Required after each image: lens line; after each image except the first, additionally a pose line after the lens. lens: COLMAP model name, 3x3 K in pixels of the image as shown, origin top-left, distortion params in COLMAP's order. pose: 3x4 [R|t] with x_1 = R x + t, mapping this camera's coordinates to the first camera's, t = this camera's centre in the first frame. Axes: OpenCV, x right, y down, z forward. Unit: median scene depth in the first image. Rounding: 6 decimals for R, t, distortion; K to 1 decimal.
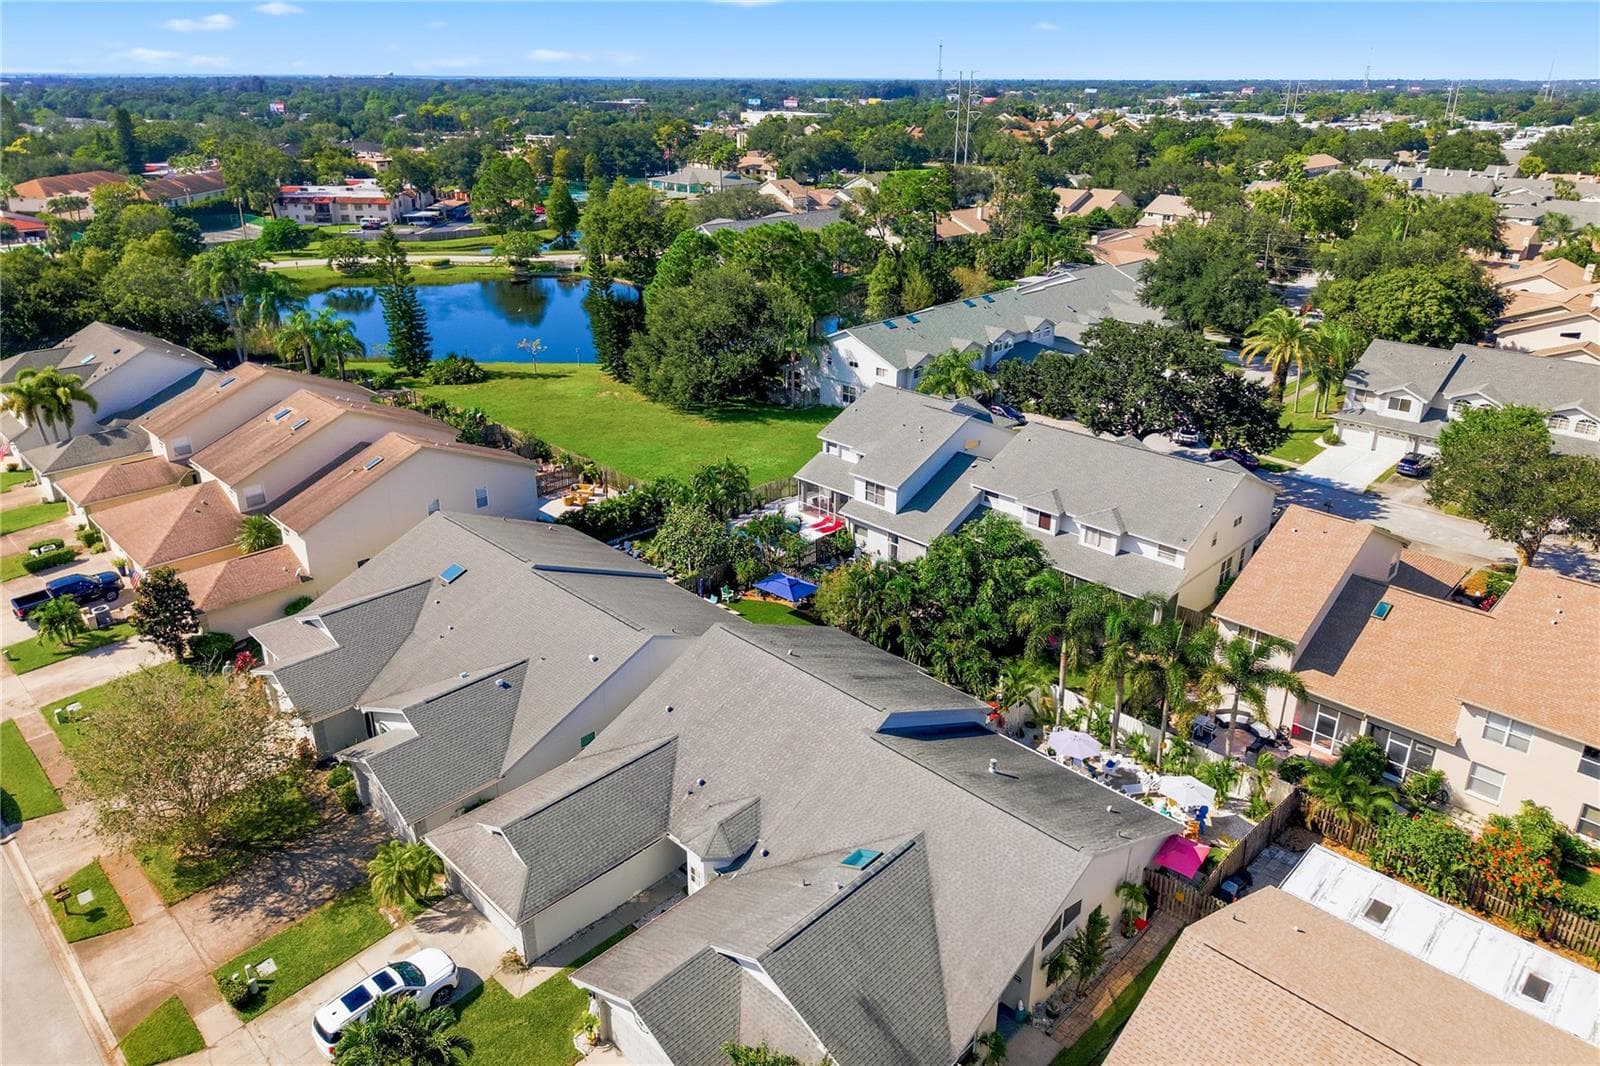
lens RADIAL K [[1040.6, 0, 800.0], [0, 1040.6, 533.0], [0, 0, 1]] dist [0.046537, -0.043873]
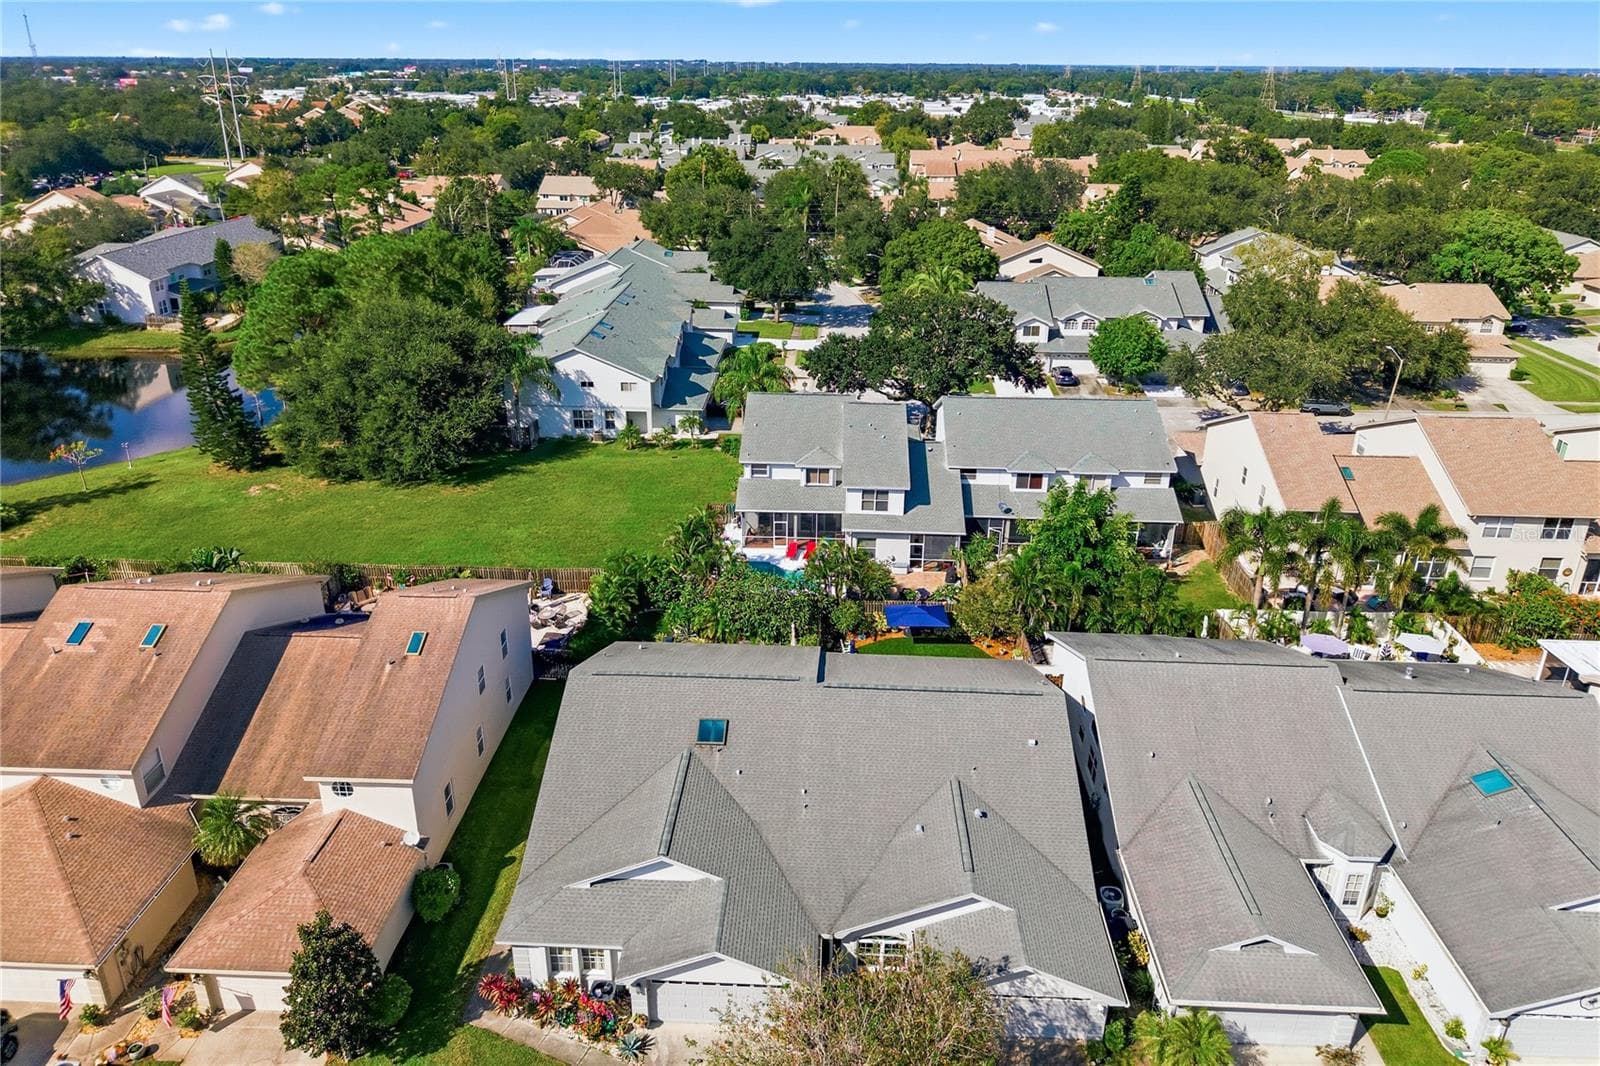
lens RADIAL K [[1048.9, 0, 800.0], [0, 1048.9, 533.0], [0, 0, 1]] dist [0.005097, -0.003458]
pose [[0.745418, -0.275444, 0.607027, -0.394176], [0.264625, 0.958082, 0.109784, -0.092053], [-0.611821, 0.078800, 0.787061, 0.200288]]
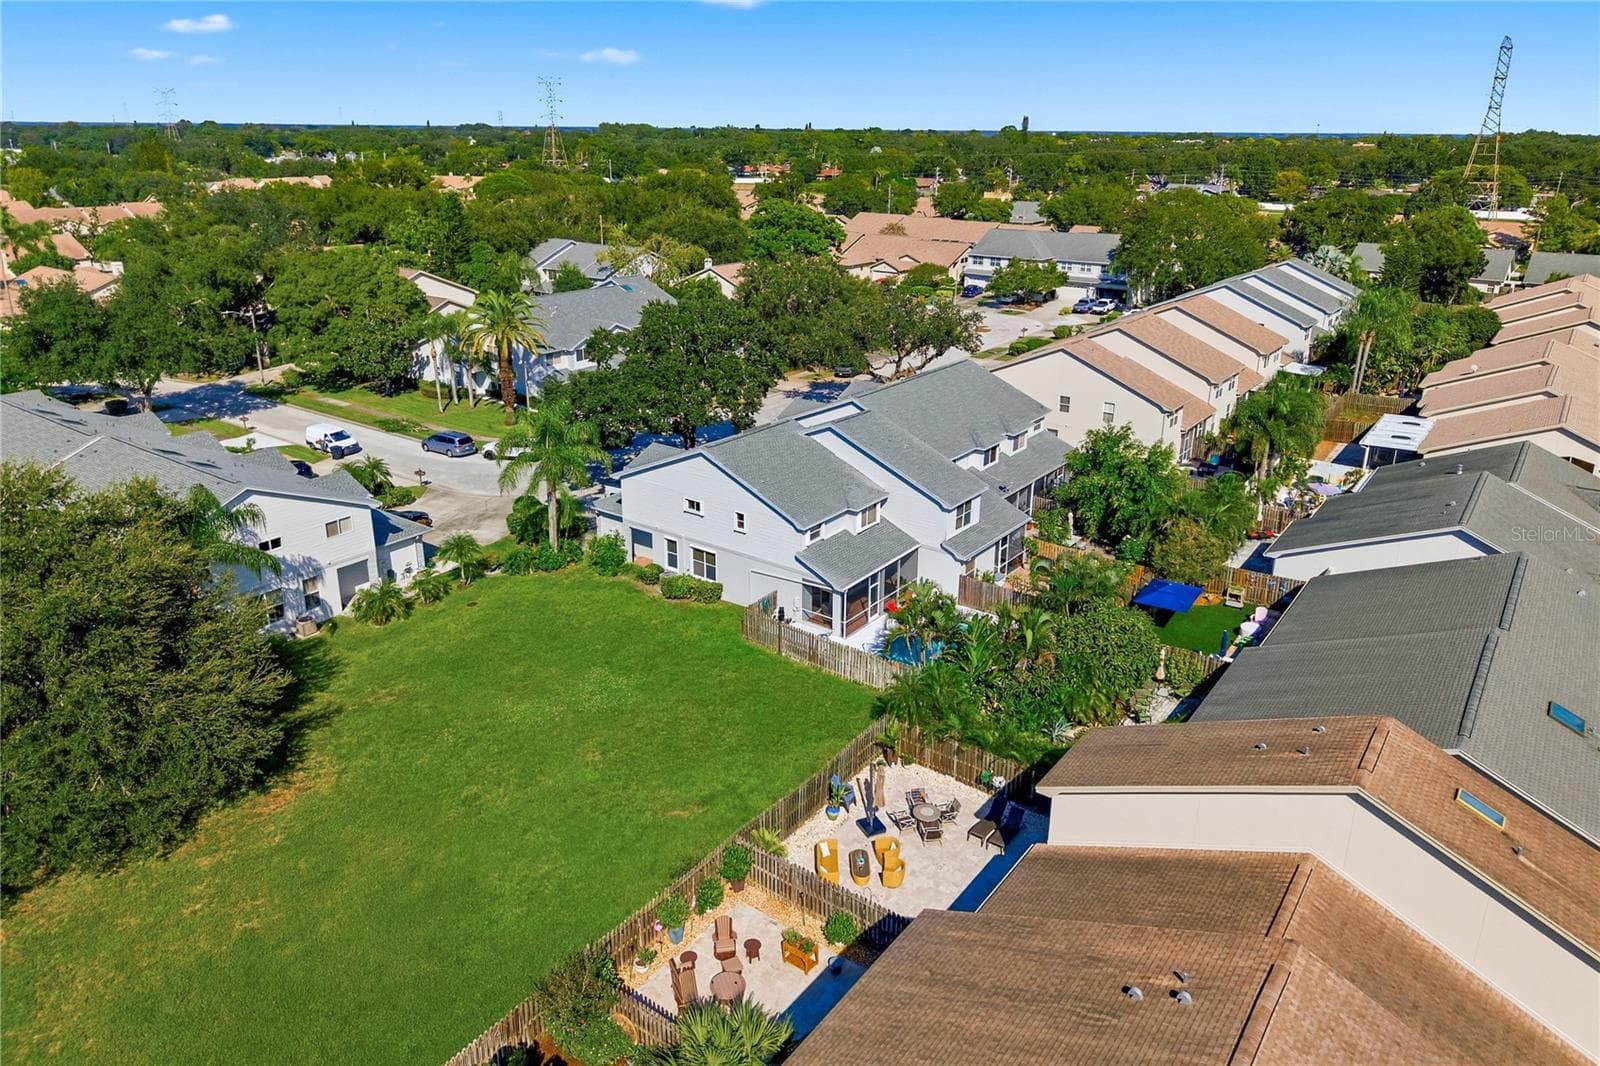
lens RADIAL K [[1048.9, 0, 800.0], [0, 1048.9, 533.0], [0, 0, 1]] dist [0.005097, -0.003458]
pose [[-0.137434, -0.362557, 0.921772, -0.452485], [0.388783, 0.836176, 0.386856, -0.266308], [-0.911021, 0.411536, 0.026037, 0.761401]]
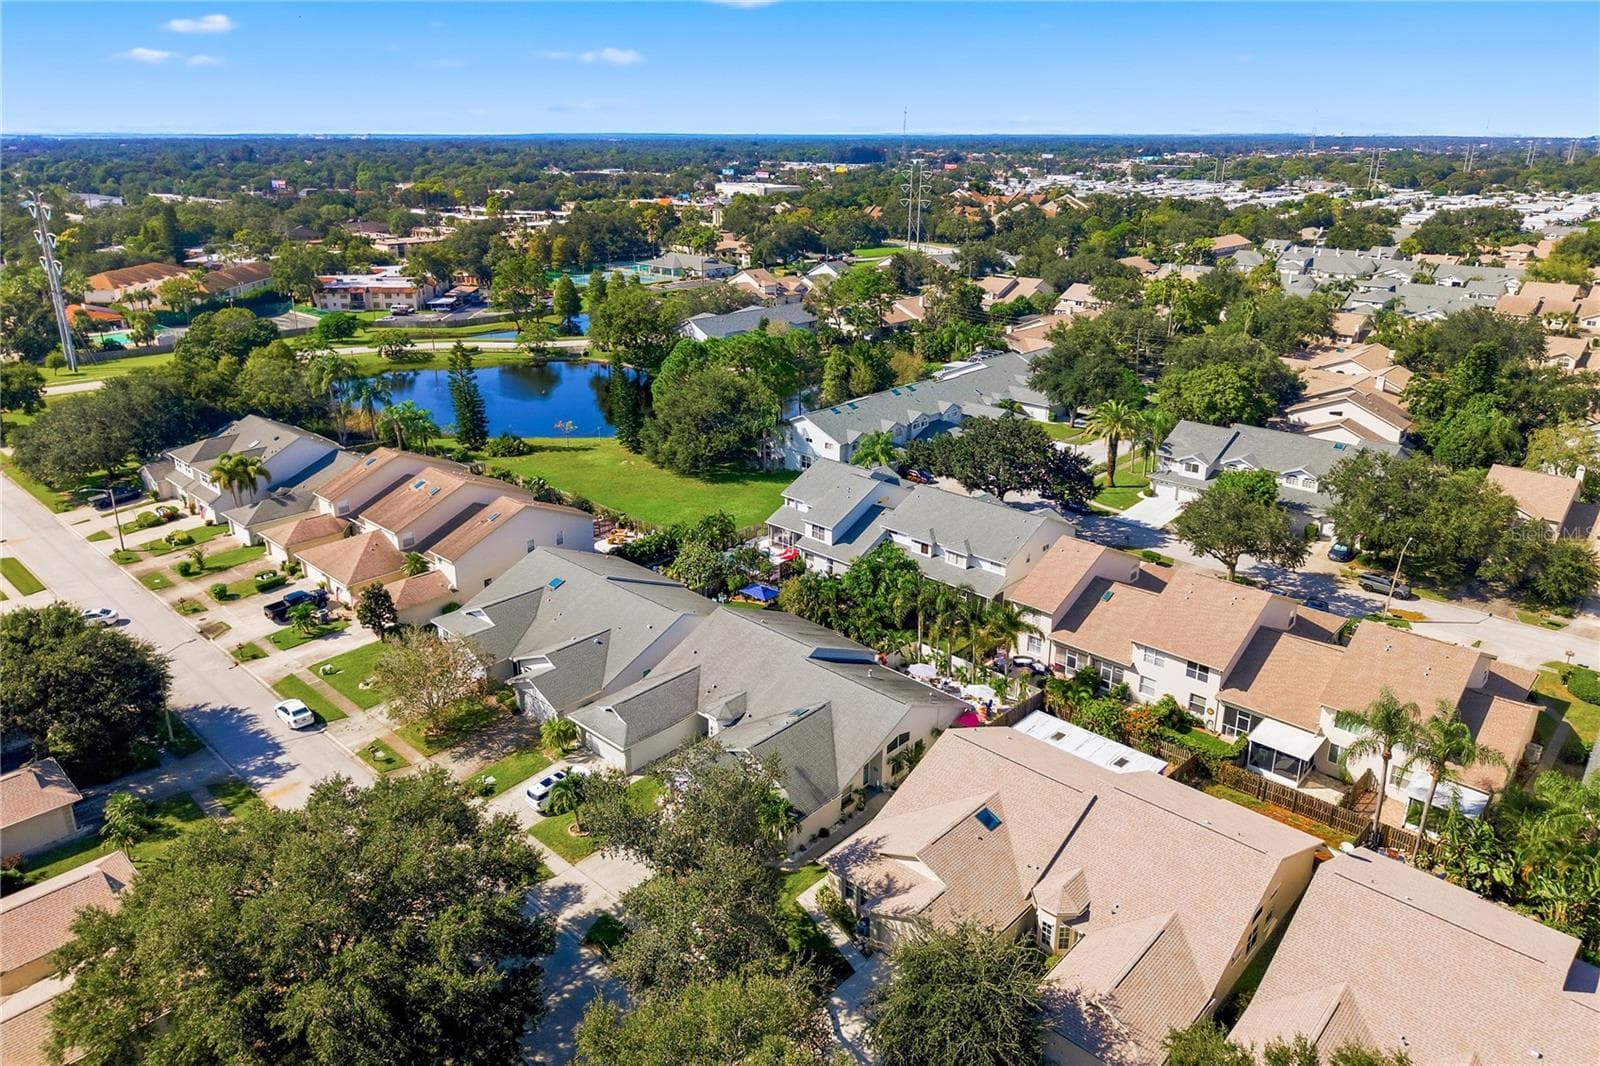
lens RADIAL K [[1048.9, 0, 800.0], [0, 1048.9, 533.0], [0, 0, 1]] dist [0.005097, -0.003458]
pose [[0.999677, -0.011280, 0.022781, 0.007168], [0.012327, 0.998848, -0.046376, 0.022546], [-0.022232, 0.046642, 0.998664, -0.359221]]
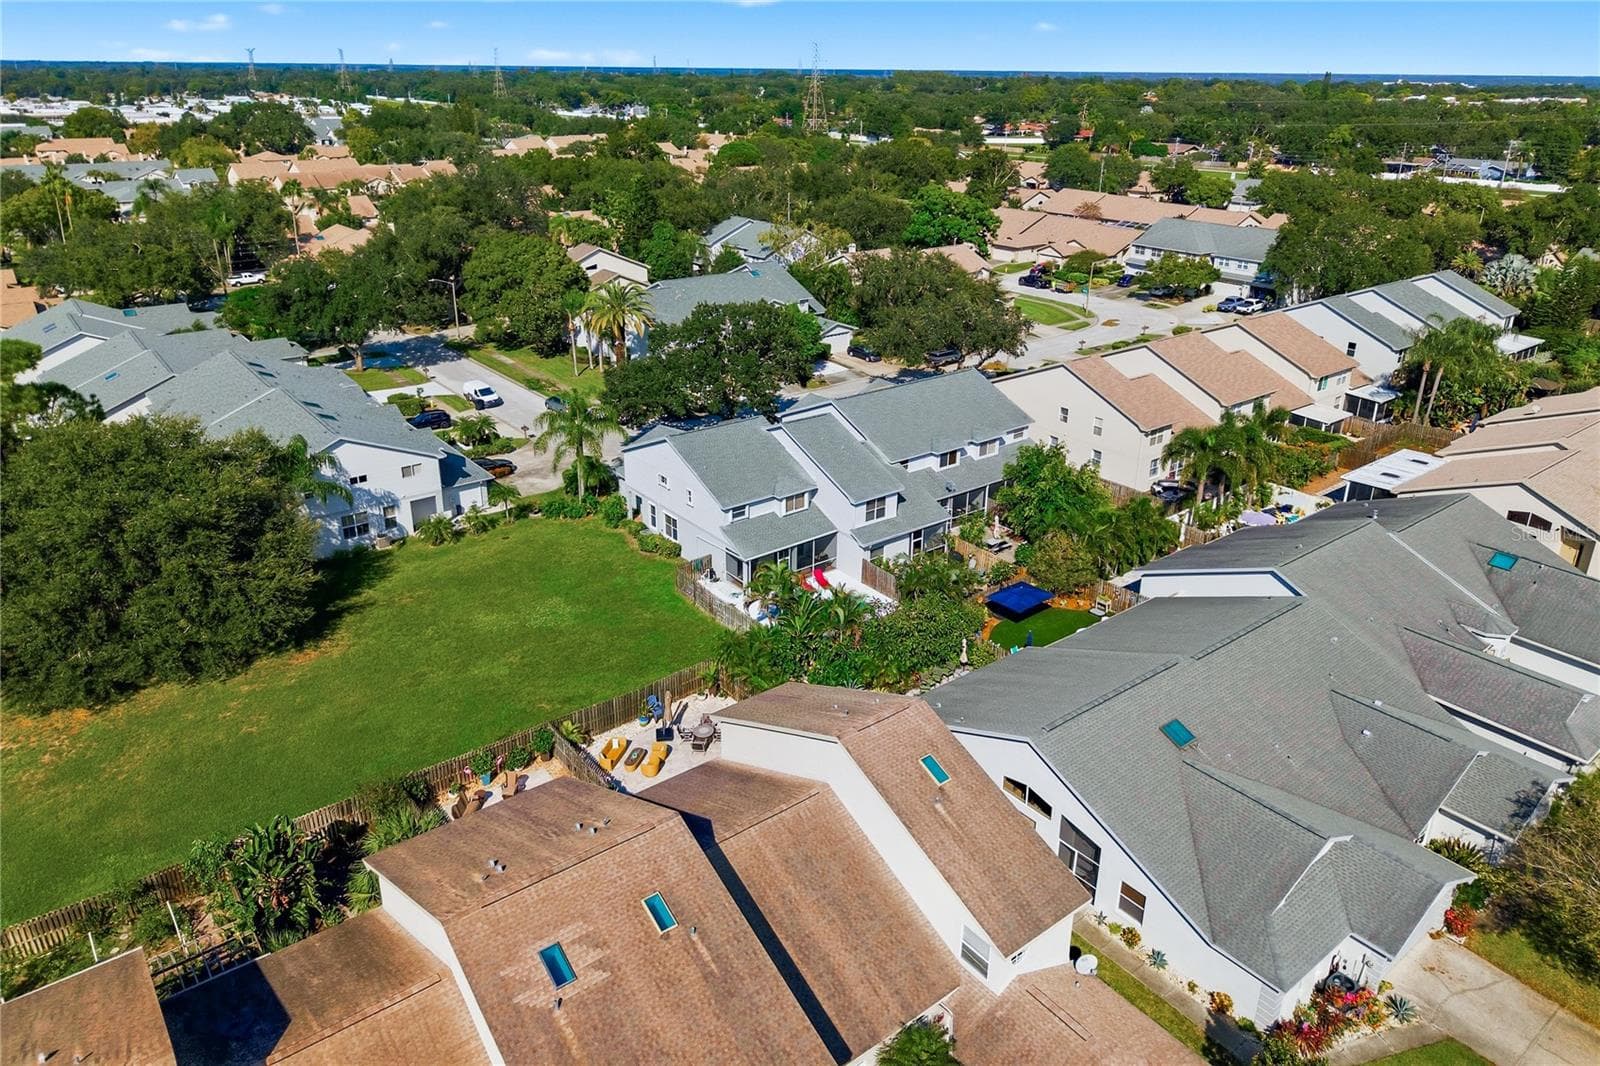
lens RADIAL K [[1048.0, 0, 800.0], [0, 1048.0, 533.0], [0, 0, 1]] dist [0.030703, -0.043985]
pose [[0.137138, -0.406322, 0.903380, -0.560882], [0.390440, 0.860335, 0.327690, -0.249035], [-0.910357, 0.307777, 0.276629, 0.556919]]
